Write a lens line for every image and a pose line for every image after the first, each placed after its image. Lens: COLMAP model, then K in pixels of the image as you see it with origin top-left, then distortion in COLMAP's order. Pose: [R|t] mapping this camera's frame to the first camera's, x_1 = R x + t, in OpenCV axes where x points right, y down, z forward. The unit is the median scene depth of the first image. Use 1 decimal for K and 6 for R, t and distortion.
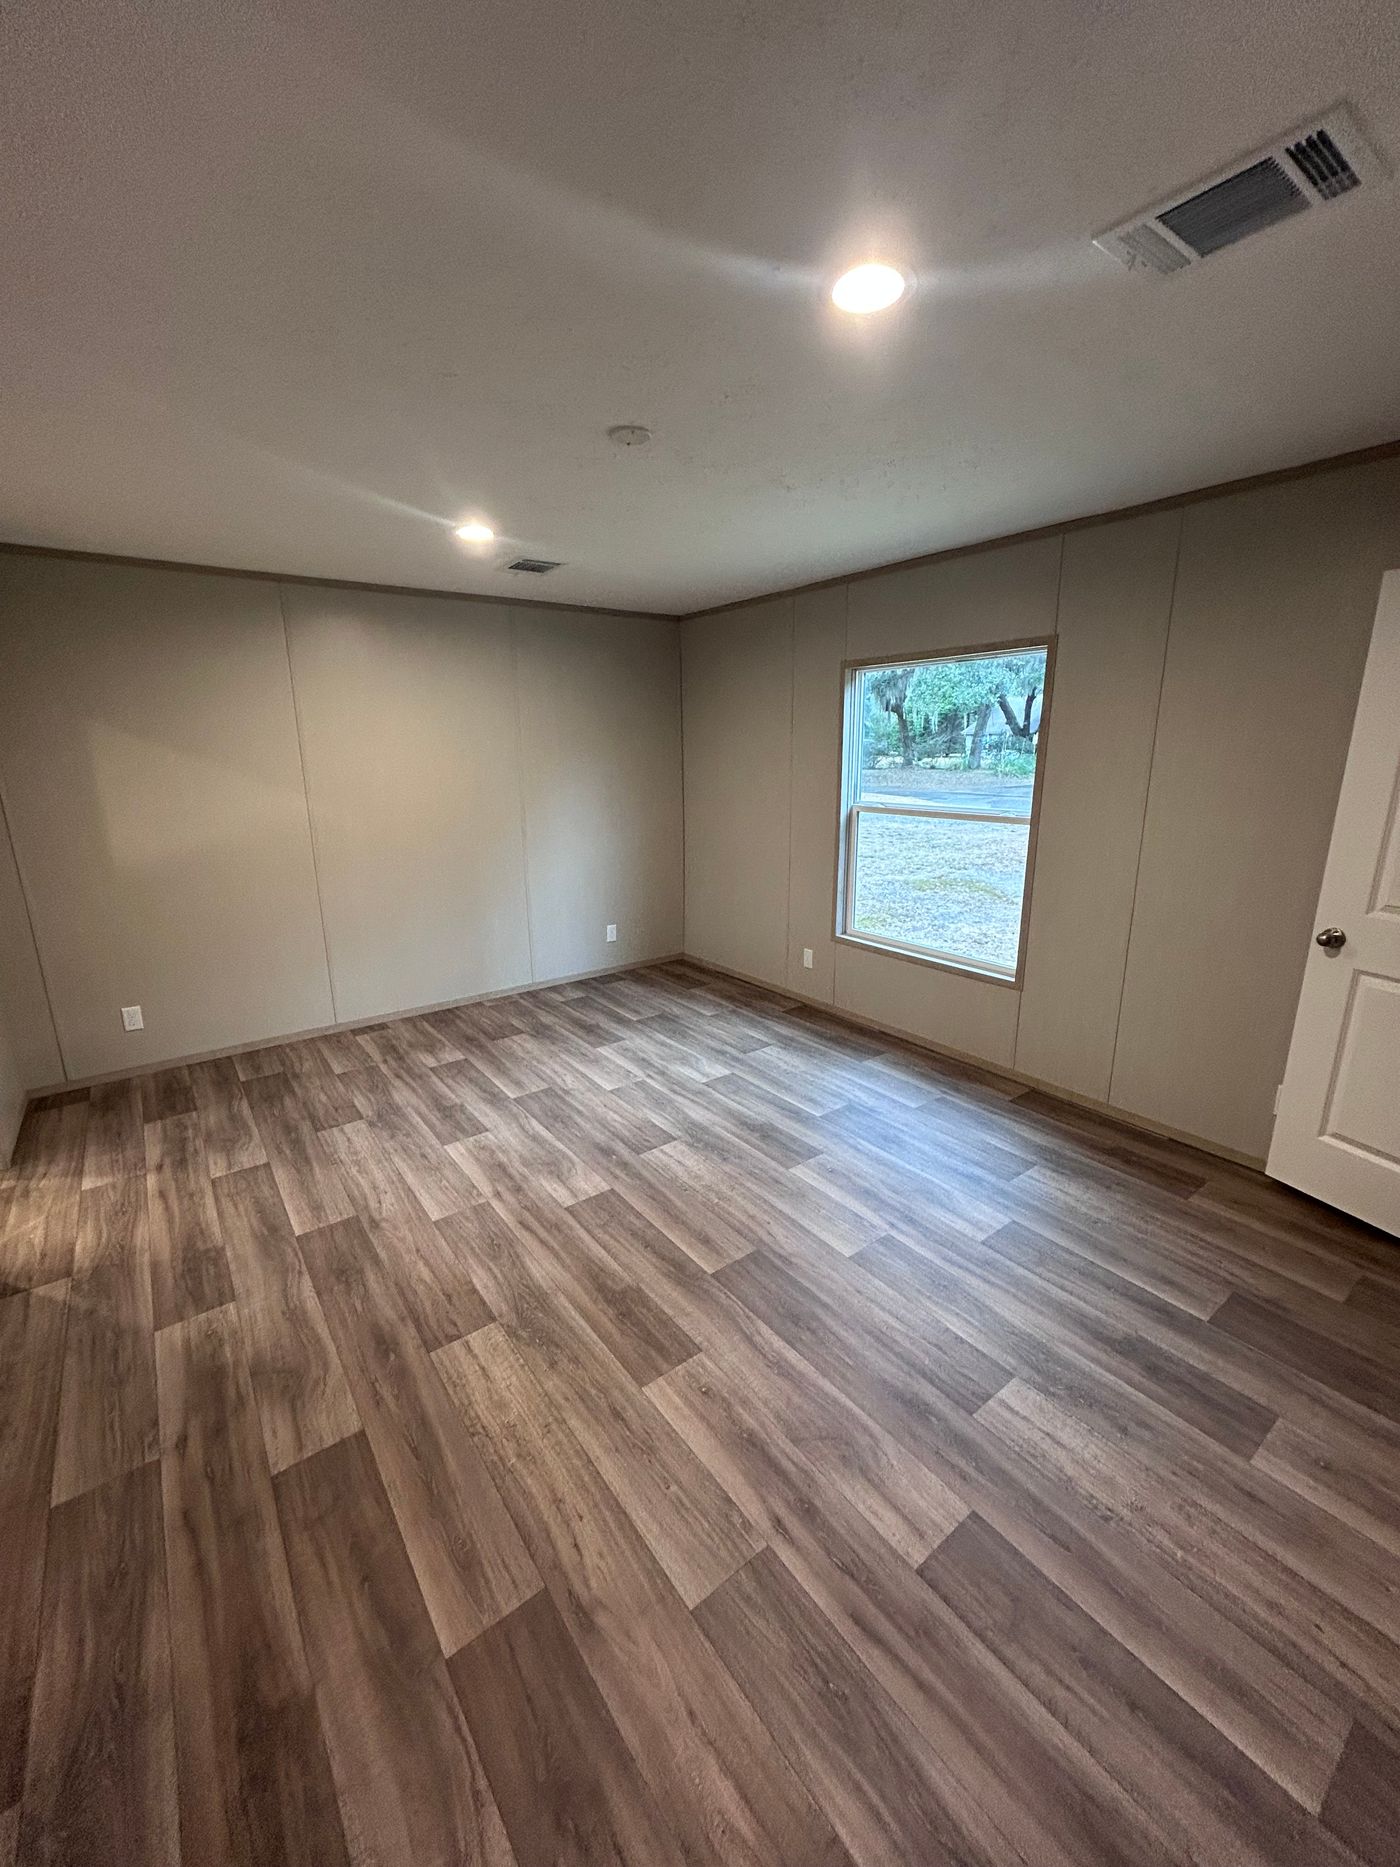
lens RADIAL K [[751.8, 0, 691.8], [0, 751.8, 935.7], [0, 0, 1]] dist [0.001561, -0.000195]
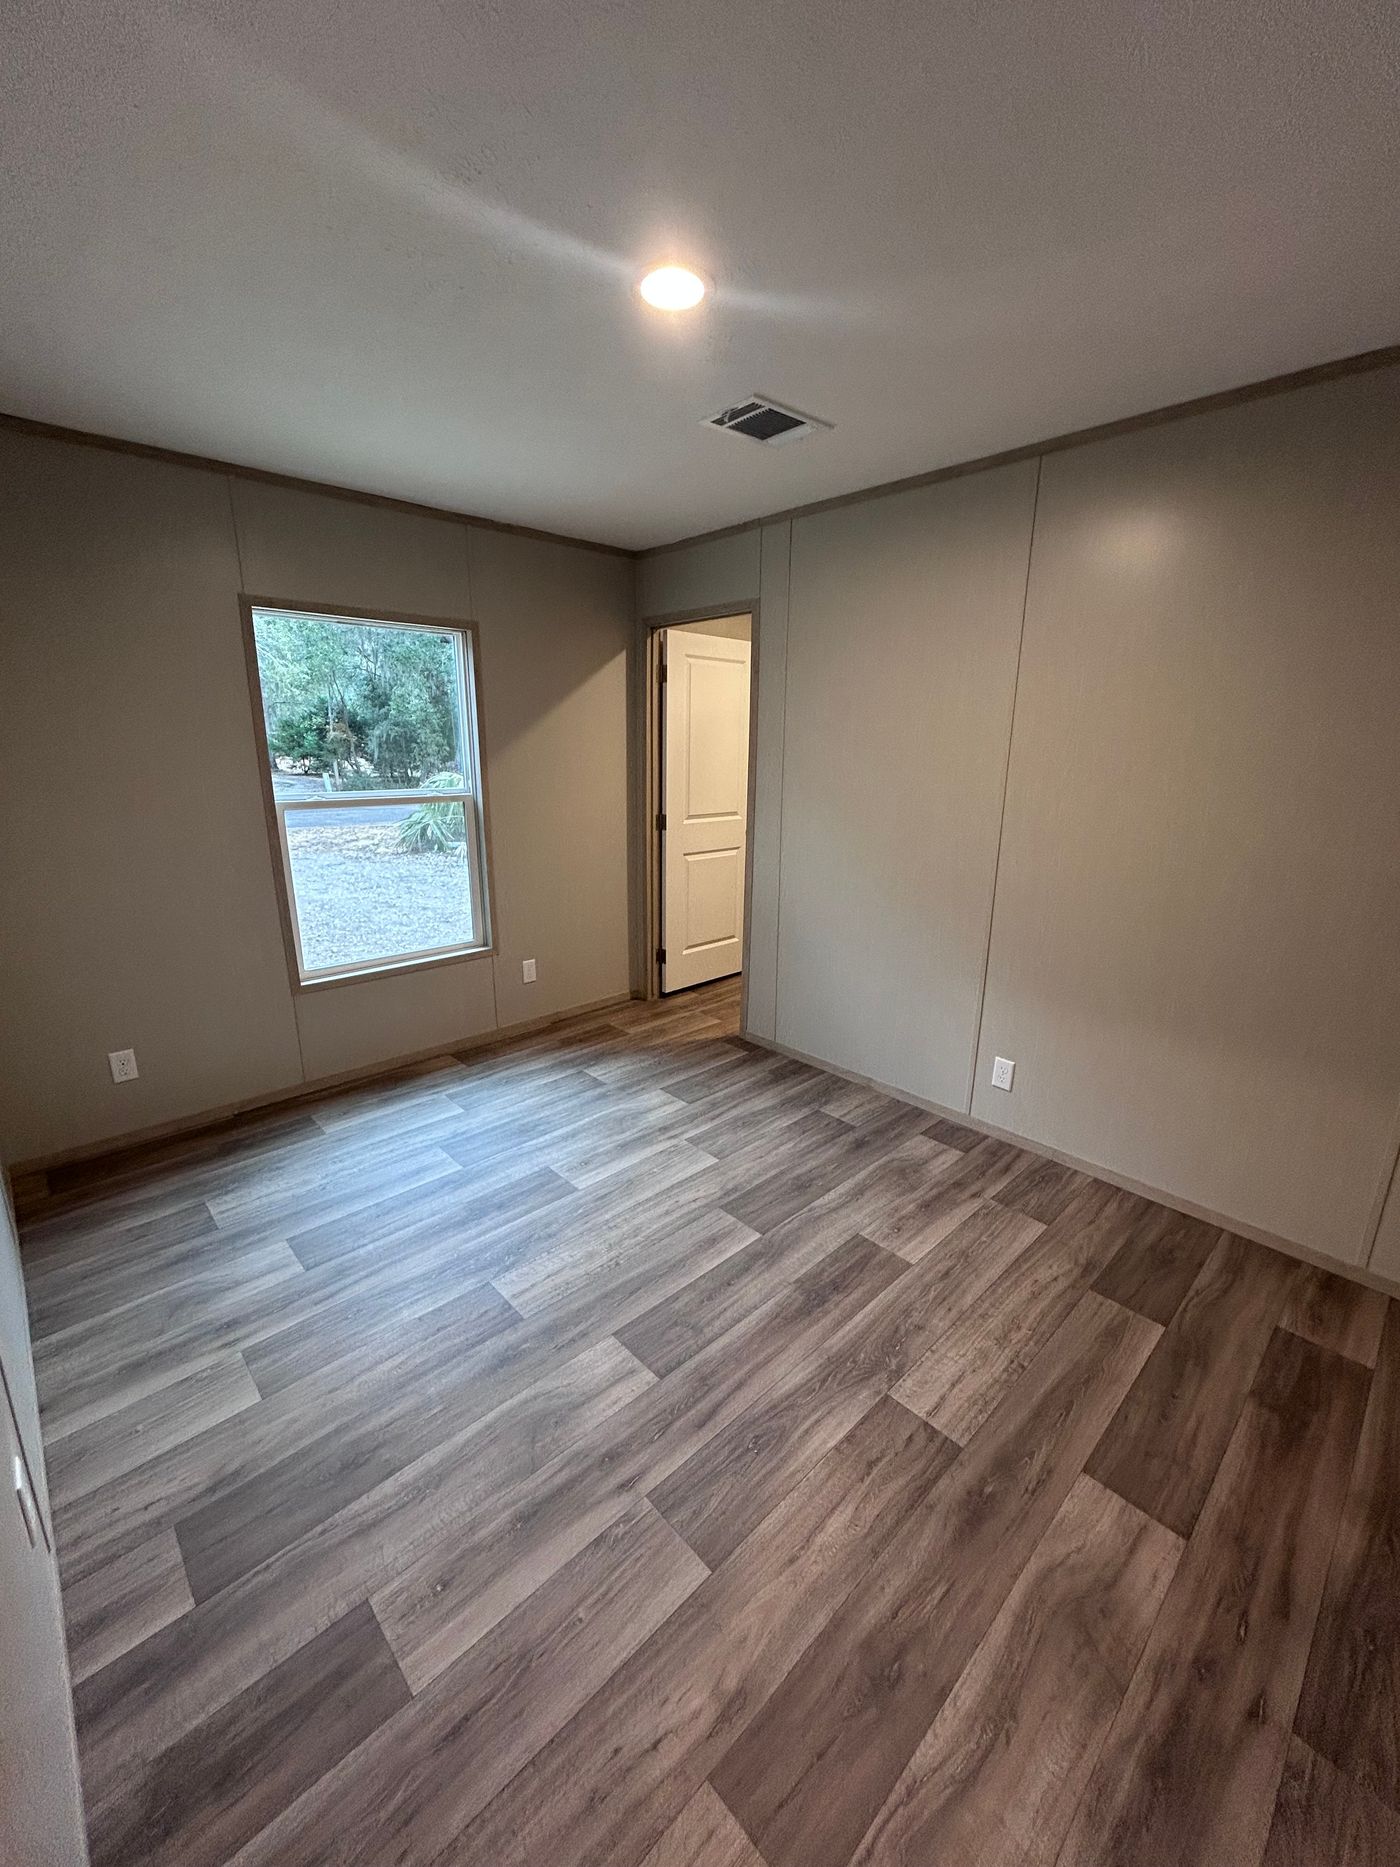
lens RADIAL K [[751.8, 0, 705.0], [0, 751.8, 938.6], [0, 0, 1]] dist [0.001561, -0.000195]
pose [[-0.123252, -0.249627, 0.960466, -0.713974], [0.239541, 0.931743, 0.272901, -0.187461], [-0.963031, 0.263707, -0.055043, 0.857715]]
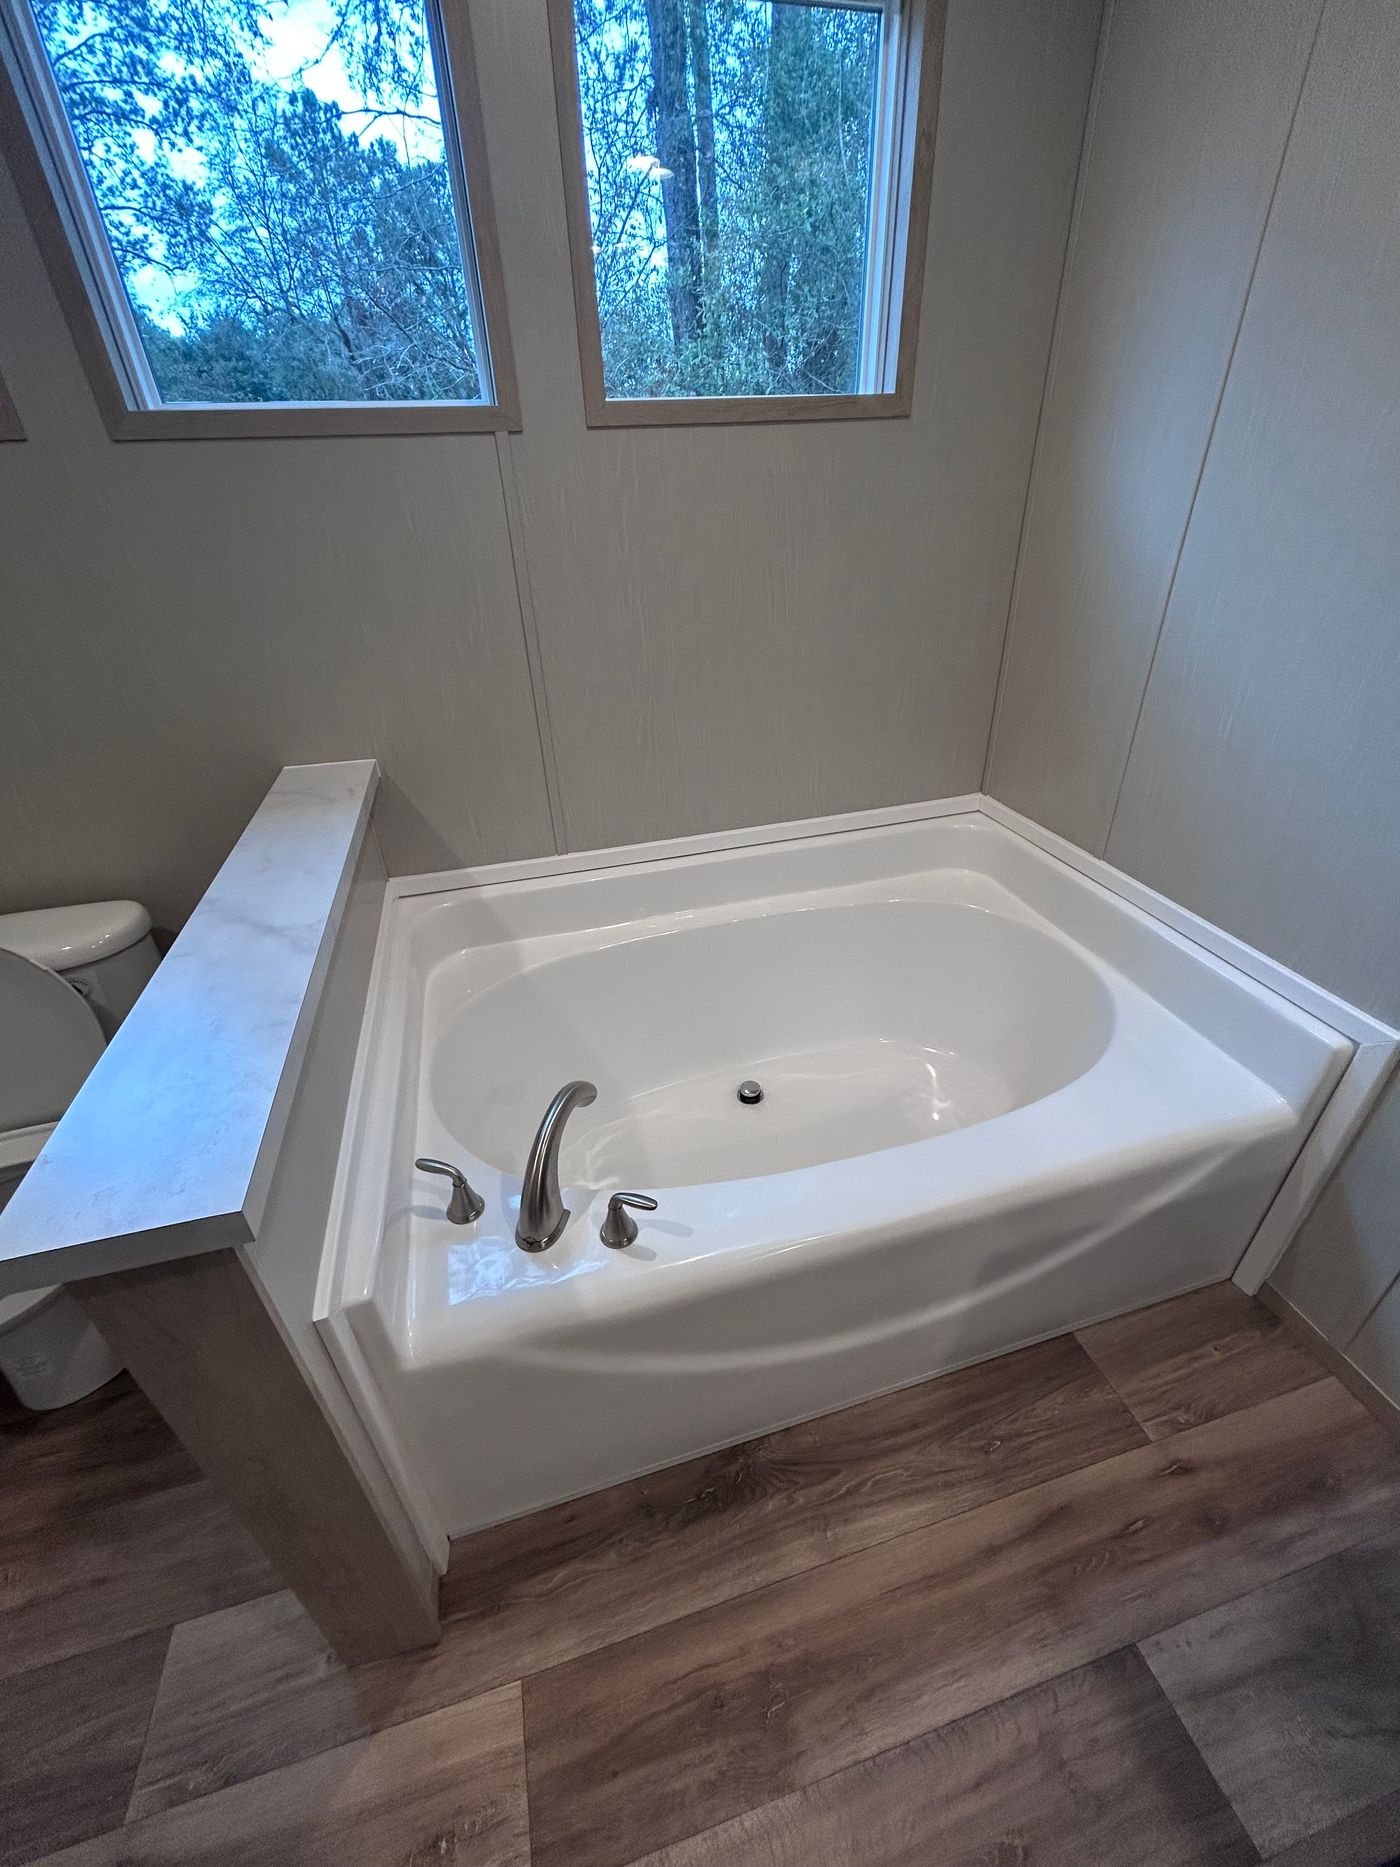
lens RADIAL K [[751.8, 0, 701.6], [0, 751.8, 933.5], [0, 0, 1]] dist [0.001561, -0.000195]
pose [[-0.360598, 0.502583, -0.785735, -0.016933], [-0.196203, 0.782690, 0.590679, -0.113603], [0.911852, 0.367161, -0.183628, 0.712869]]
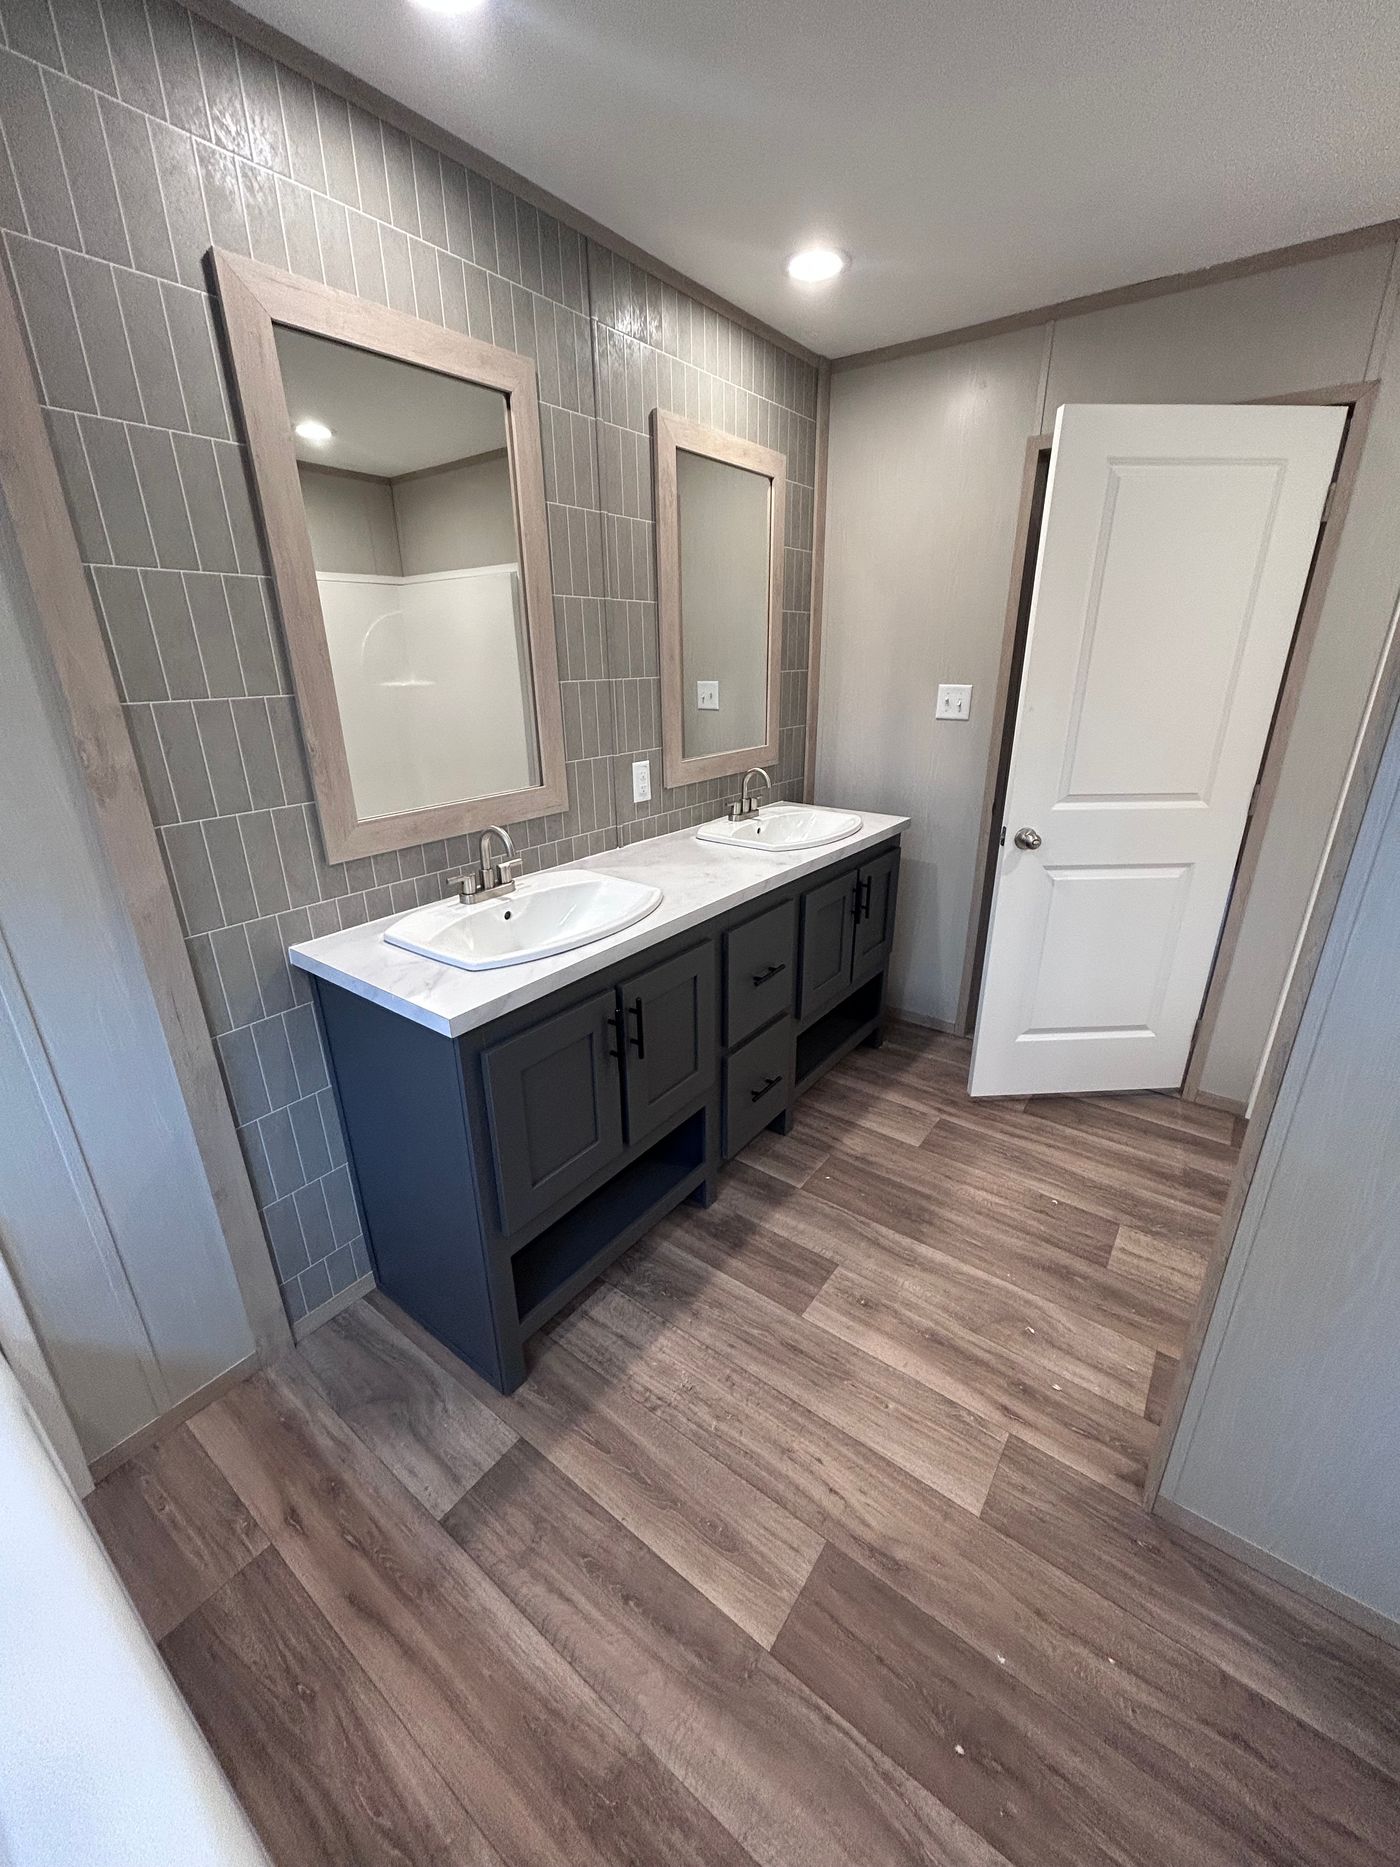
lens RADIAL K [[751.8, 0, 699.3], [0, 751.8, 928.7], [0, 0, 1]] dist [0.001561, -0.000195]
pose [[0.959297, -0.099005, 0.264474, -0.131306], [0.073521, 0.991793, 0.104599, -0.090614], [-0.272659, -0.080898, 0.958704, 0.488314]]
